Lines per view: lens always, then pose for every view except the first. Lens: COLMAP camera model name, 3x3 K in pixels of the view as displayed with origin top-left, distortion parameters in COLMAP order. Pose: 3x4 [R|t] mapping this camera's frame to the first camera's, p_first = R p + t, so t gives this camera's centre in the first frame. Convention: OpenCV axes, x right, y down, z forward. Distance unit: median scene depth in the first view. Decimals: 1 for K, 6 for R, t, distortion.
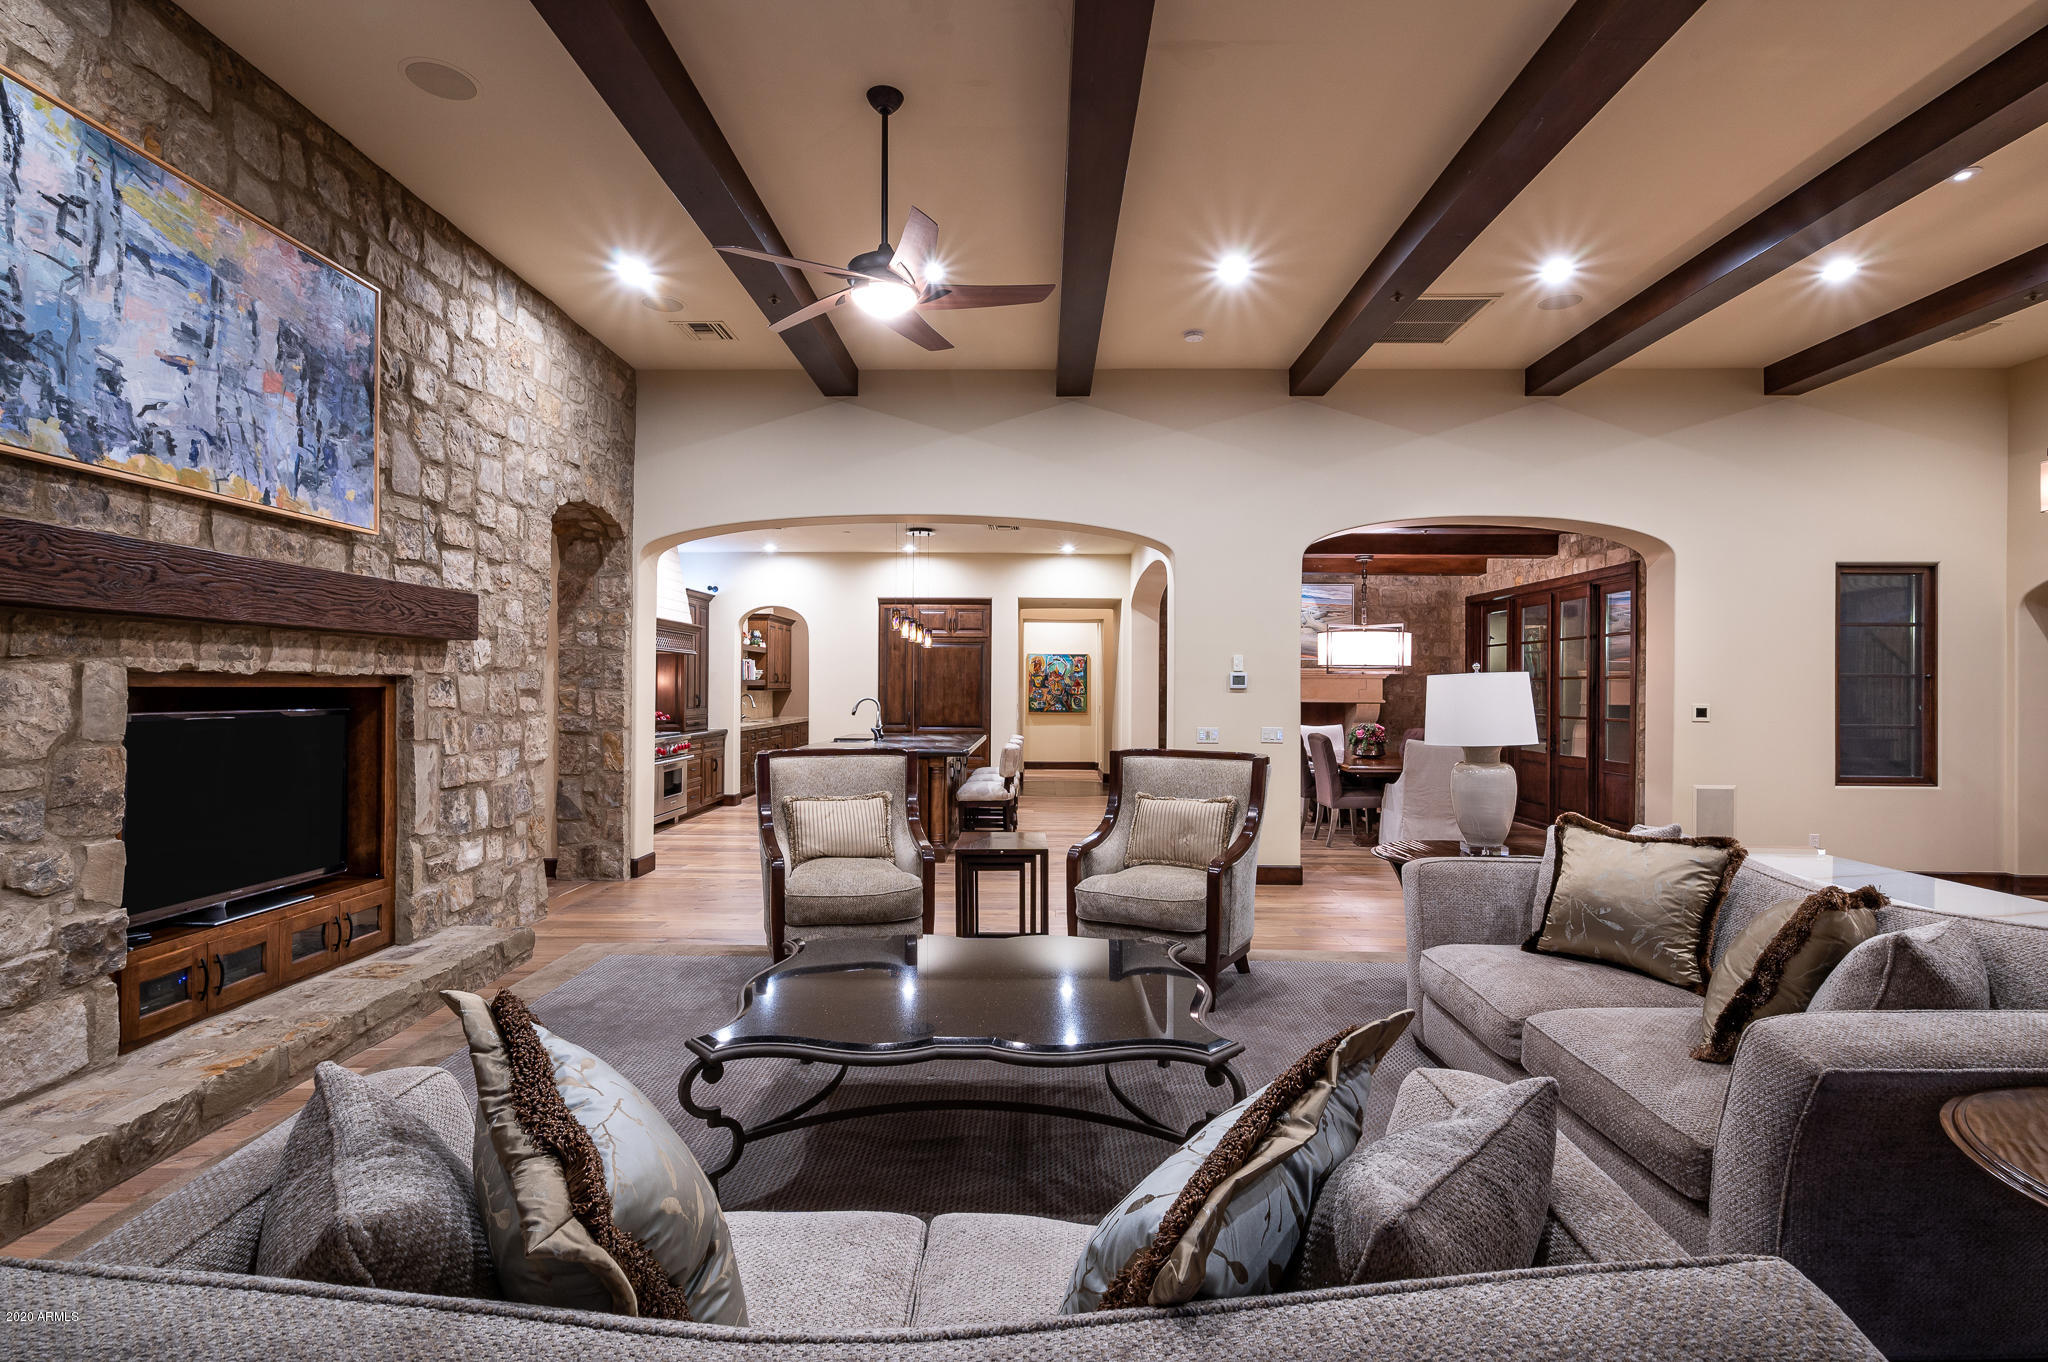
lens RADIAL K [[966.7, 0, 1024.0], [0, 966.7, 681.0], [0, 0, 1]] dist [0.000143, 0.000011]
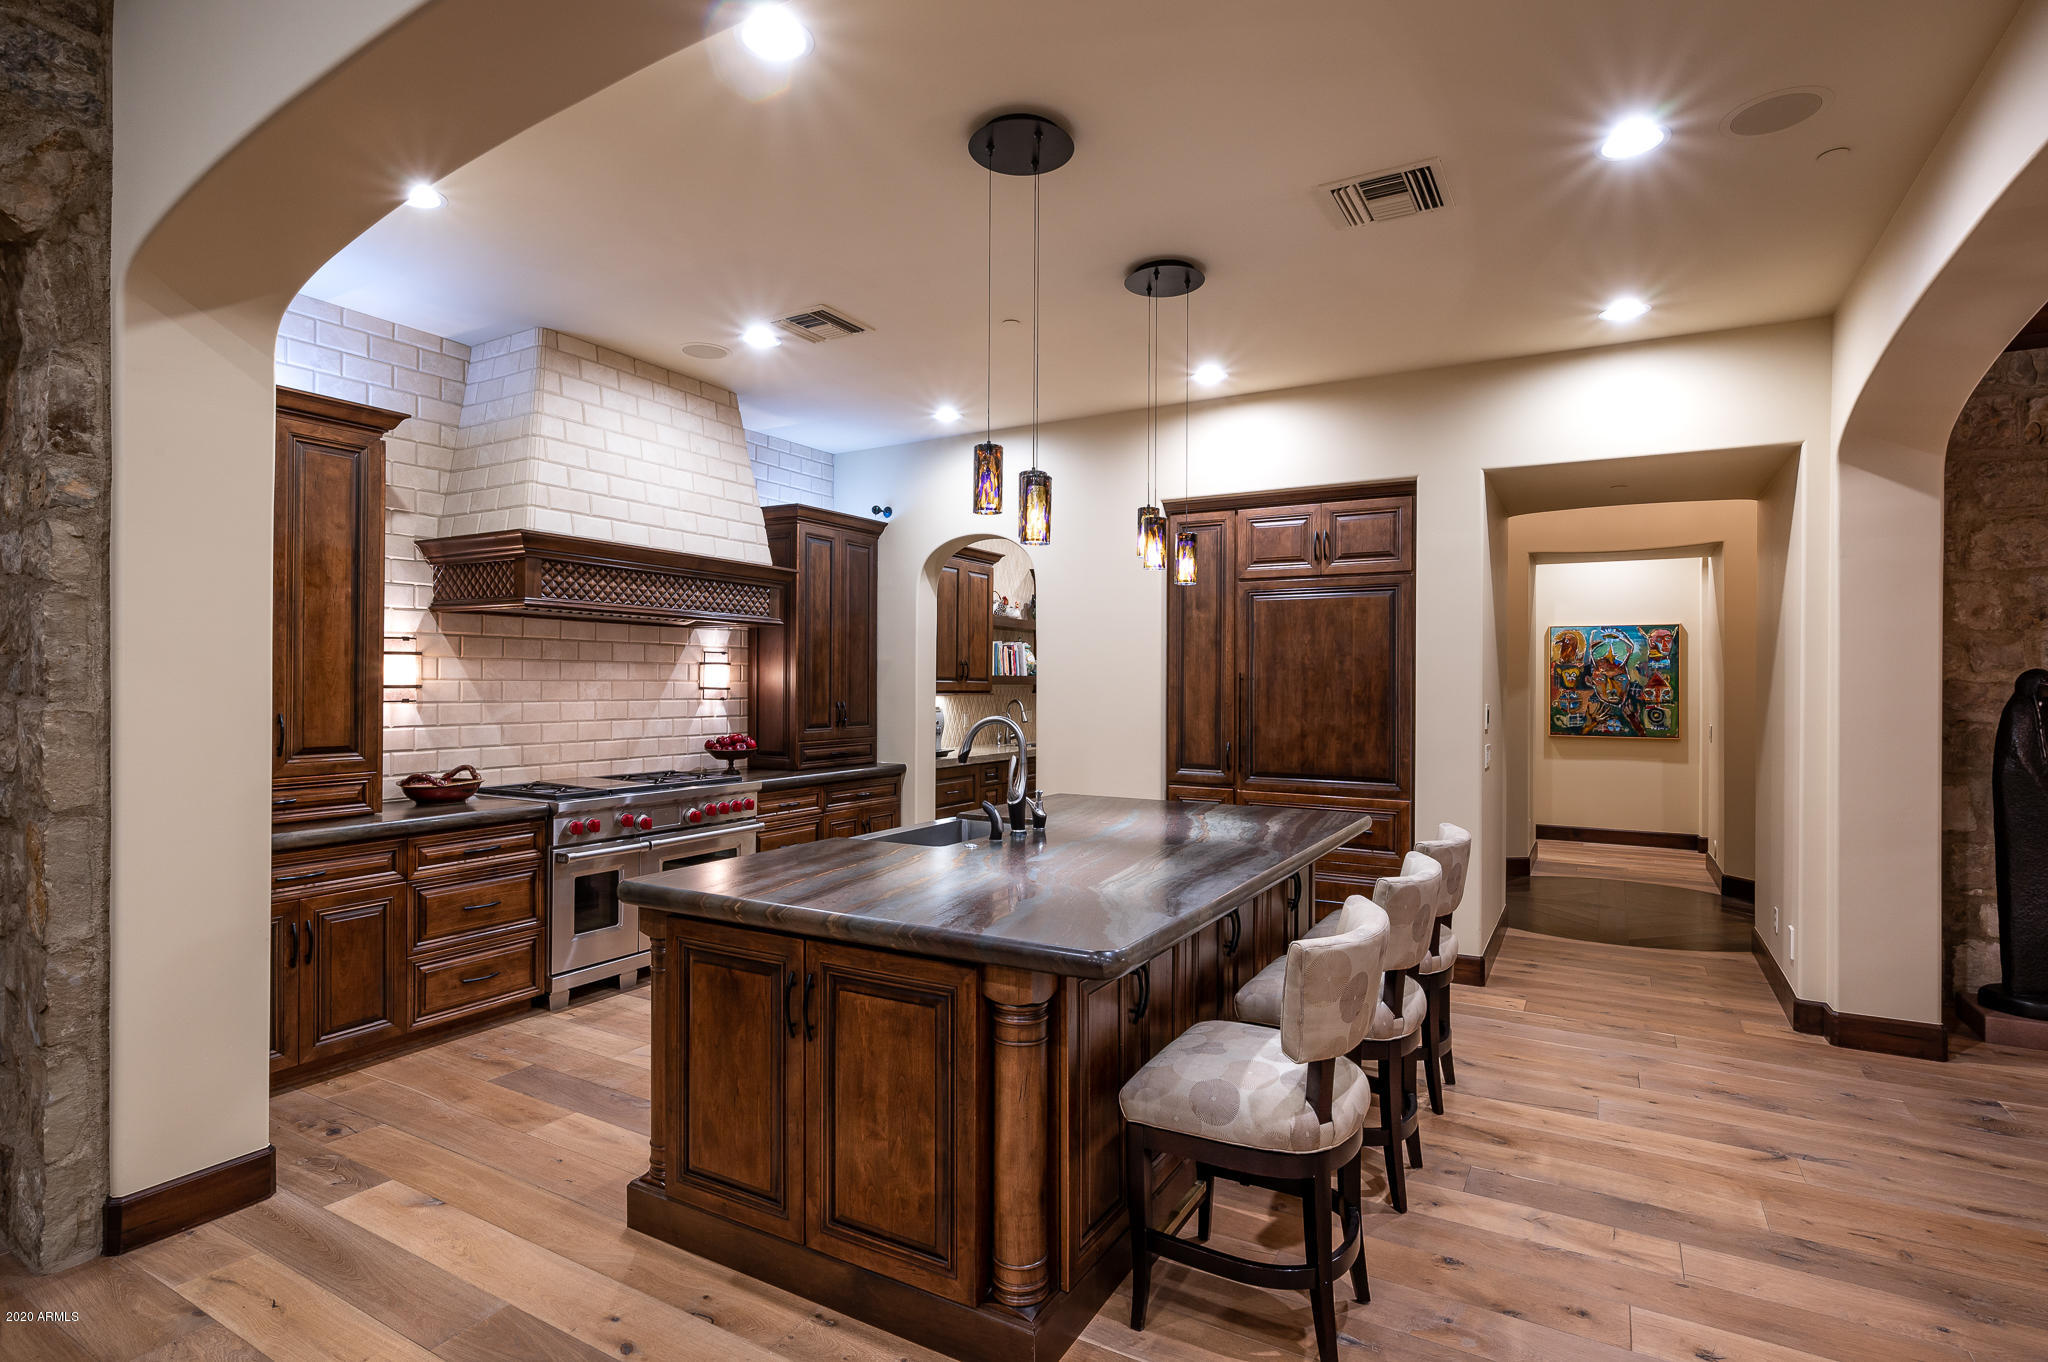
lens RADIAL K [[1009.8, 0, 1024.0], [0, 1009.8, 681.0], [0, 0, 1]] dist [0.002988, -0.000376]
pose [[0.875657, -0.003015, -0.482924, 0.029258], [0.002968, 0.999995, -0.000861, 0.002821], [0.482924, -0.000679, 0.875662, 0.528511]]
